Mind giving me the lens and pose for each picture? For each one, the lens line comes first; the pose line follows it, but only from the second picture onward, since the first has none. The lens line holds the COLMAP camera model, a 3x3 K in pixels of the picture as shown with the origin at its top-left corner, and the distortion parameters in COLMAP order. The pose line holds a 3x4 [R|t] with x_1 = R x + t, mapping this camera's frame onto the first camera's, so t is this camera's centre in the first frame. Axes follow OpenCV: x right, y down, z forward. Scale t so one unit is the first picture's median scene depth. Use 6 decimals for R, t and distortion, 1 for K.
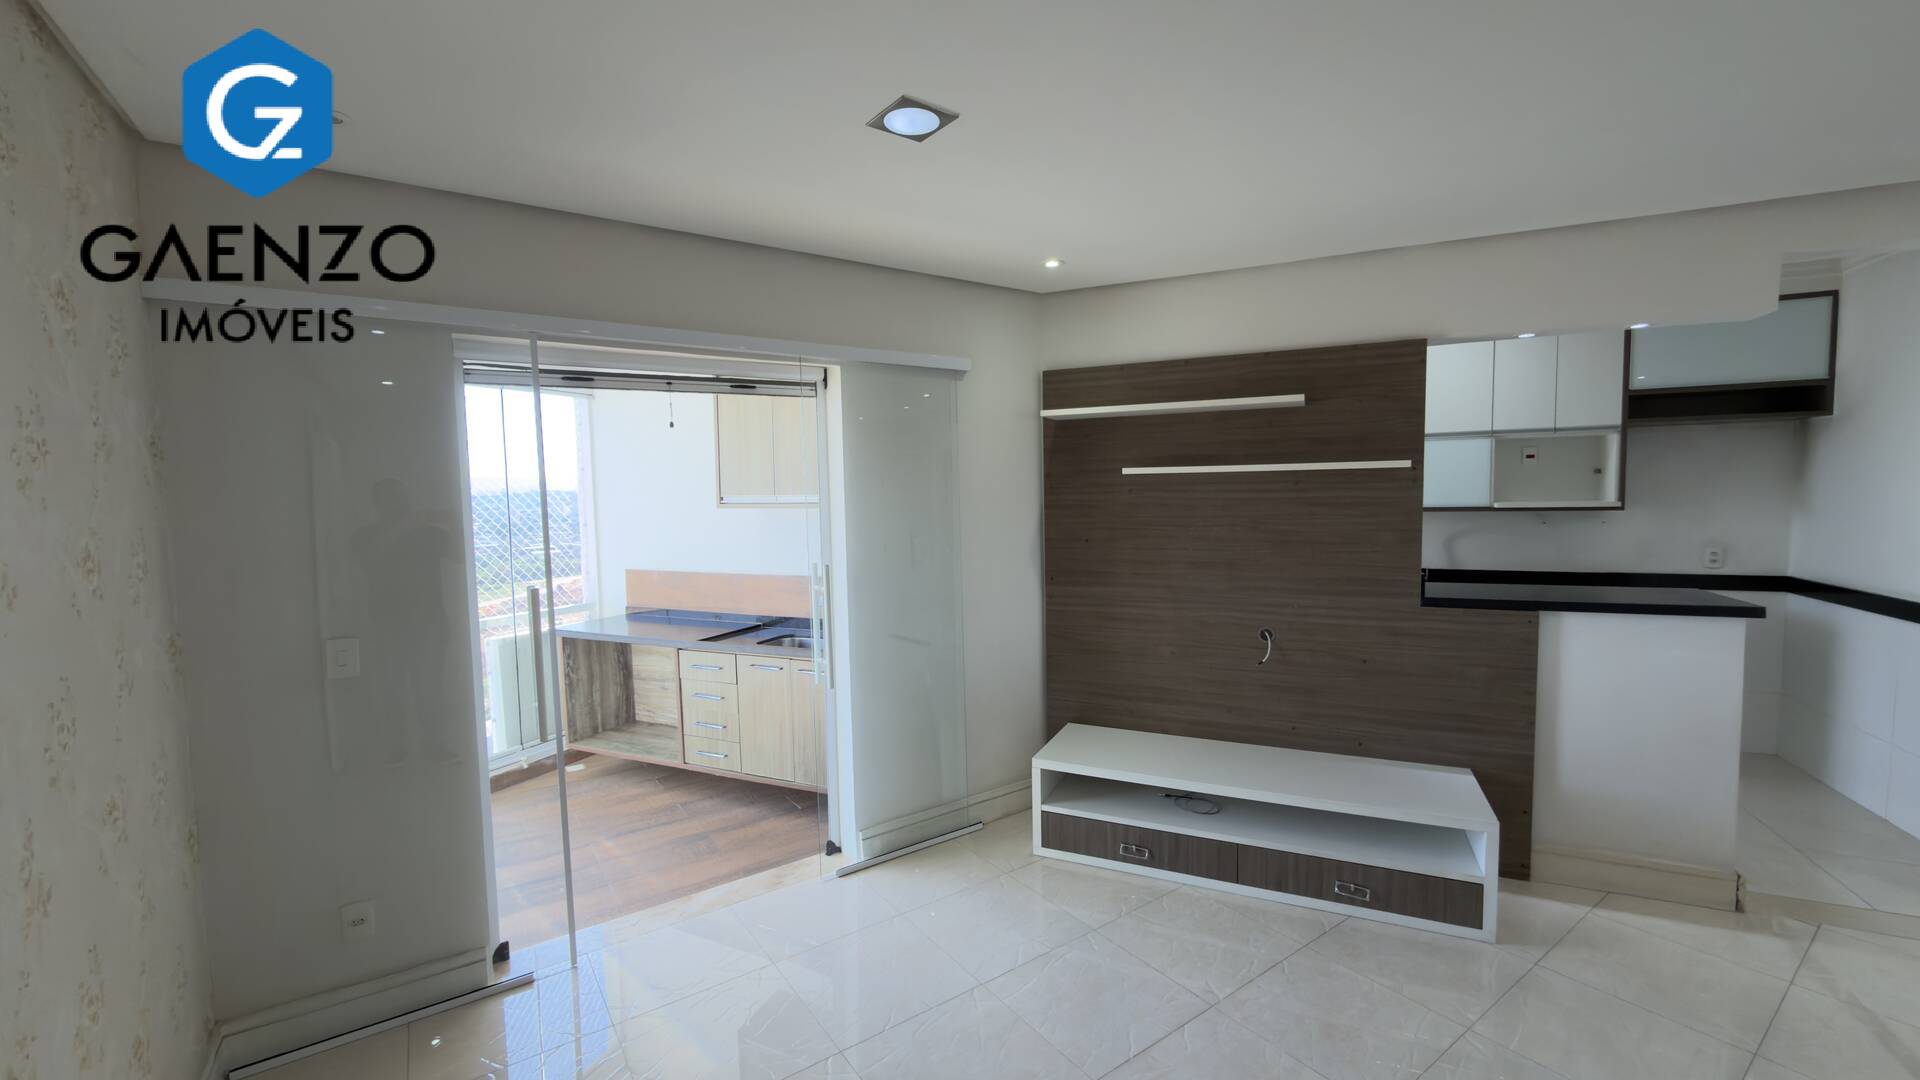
lens RADIAL K [[766.4, 0, 959.8], [0, 766.4, 553.6], [0, 0, 1]] dist [-0.001218, -0.001022]
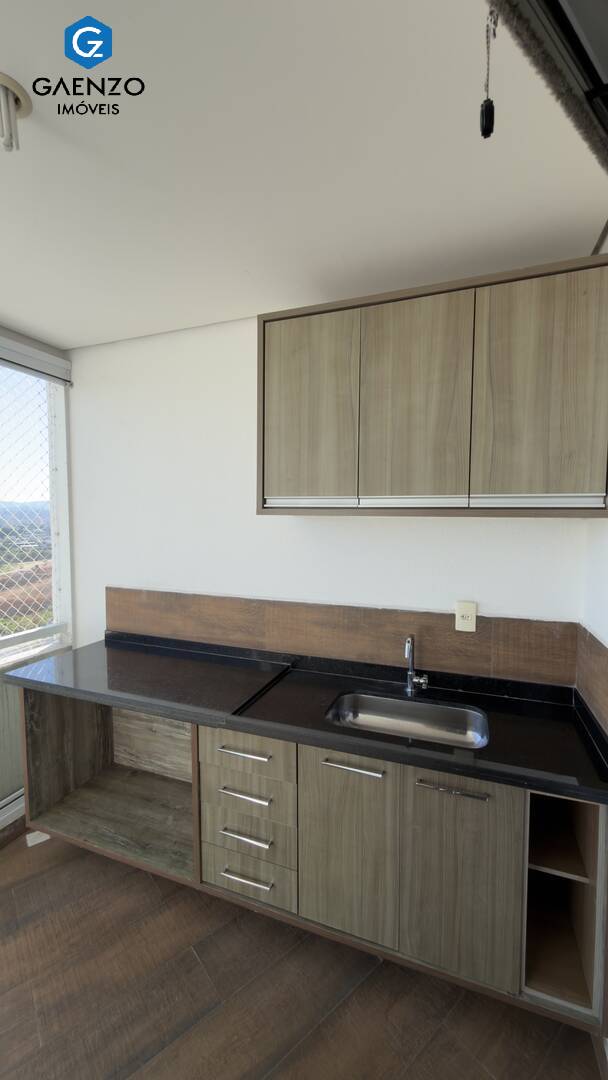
lens RADIAL K [[431.1, 0, 306.7], [0, 431.1, 542.7], [0, 0, 1]] dist [-0.001218, -0.001022]
pose [[0.997047, 0.012523, 0.075767, -0.277689], [-0.011346, 0.999808, -0.015954, -0.026292], [-0.075952, 0.015047, 0.996998, 0.559597]]
